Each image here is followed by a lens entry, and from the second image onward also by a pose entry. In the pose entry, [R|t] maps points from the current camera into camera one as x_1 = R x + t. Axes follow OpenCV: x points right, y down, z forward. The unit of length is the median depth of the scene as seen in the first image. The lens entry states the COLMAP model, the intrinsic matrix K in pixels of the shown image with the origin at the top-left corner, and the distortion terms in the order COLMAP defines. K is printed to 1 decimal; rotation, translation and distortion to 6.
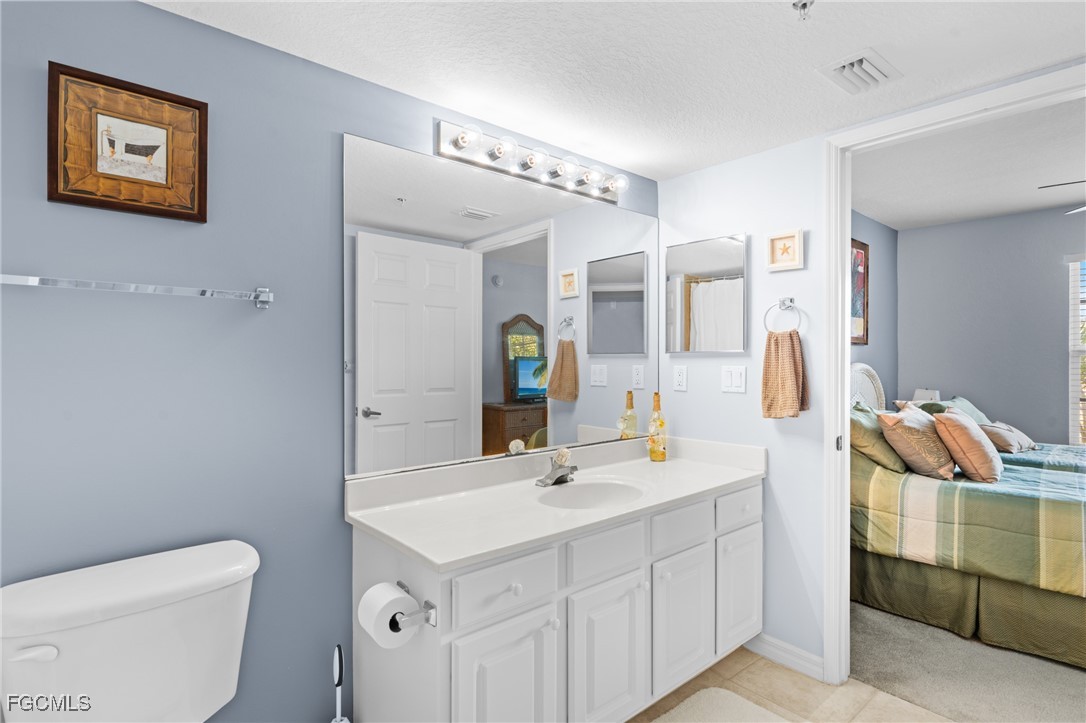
lens RADIAL K [[558.3, 0, 543.0], [0, 558.3, 361.5], [0, 0, 1]] dist [0.000636, -0.000542]
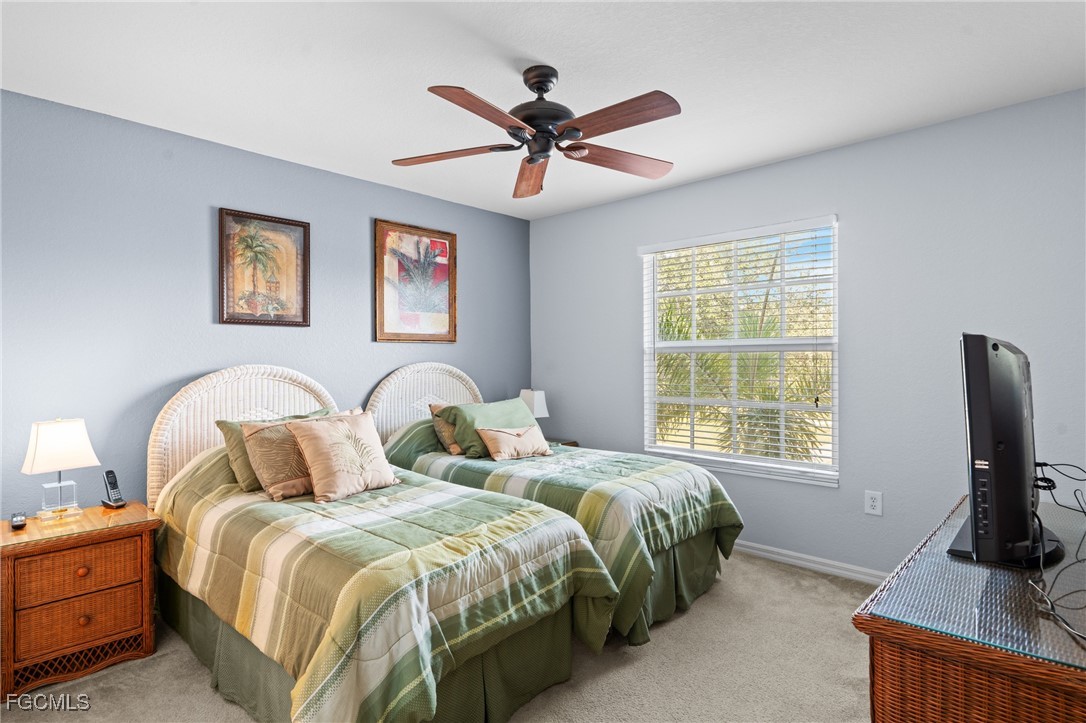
lens RADIAL K [[558.3, 0, 543.0], [0, 558.3, 361.5], [0, 0, 1]] dist [0.000636, -0.000542]
pose [[0.995224, -0.007464, 0.097331, 0.953125], [0.006773, 0.999950, 0.007424, -0.006198], [-0.097381, -0.006729, 0.995224, 0.101599]]
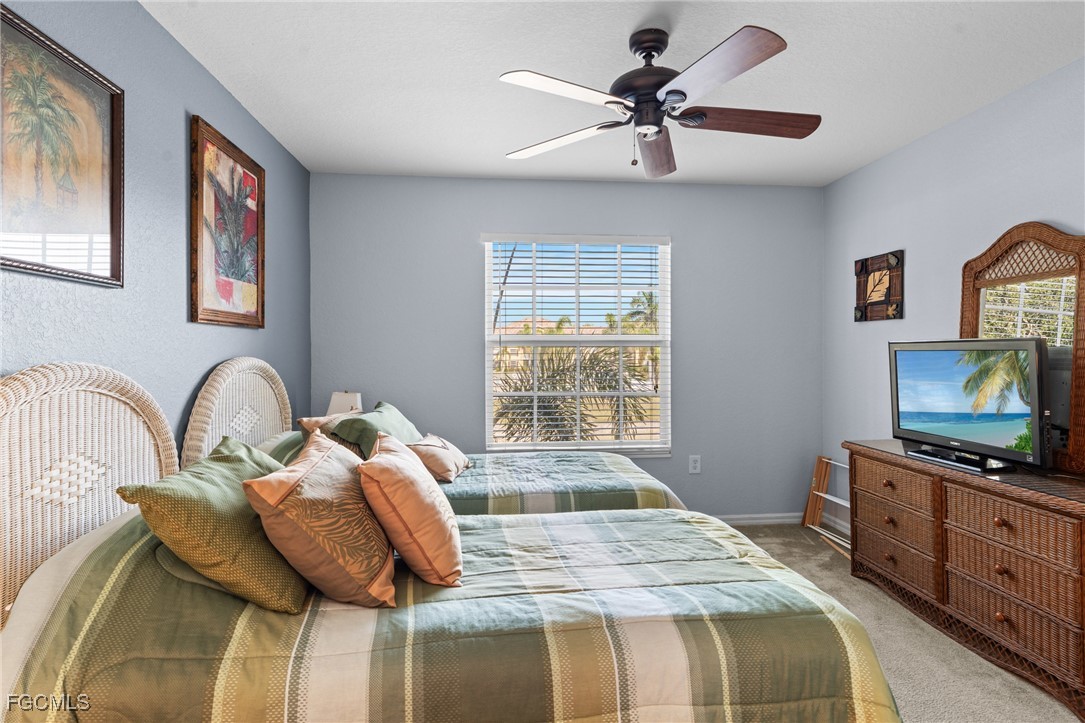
lens RADIAL K [[560.6, 0, 540.7], [0, 560.6, 353.3], [0, 0, 1]] dist [-0.001440, 0.000203]
pose [[0.592711, -0.004907, 0.805400, 0.386404], [0.005155, 0.999984, 0.002298, -0.001941], [-0.805398, 0.002790, 0.592727, 0.561714]]
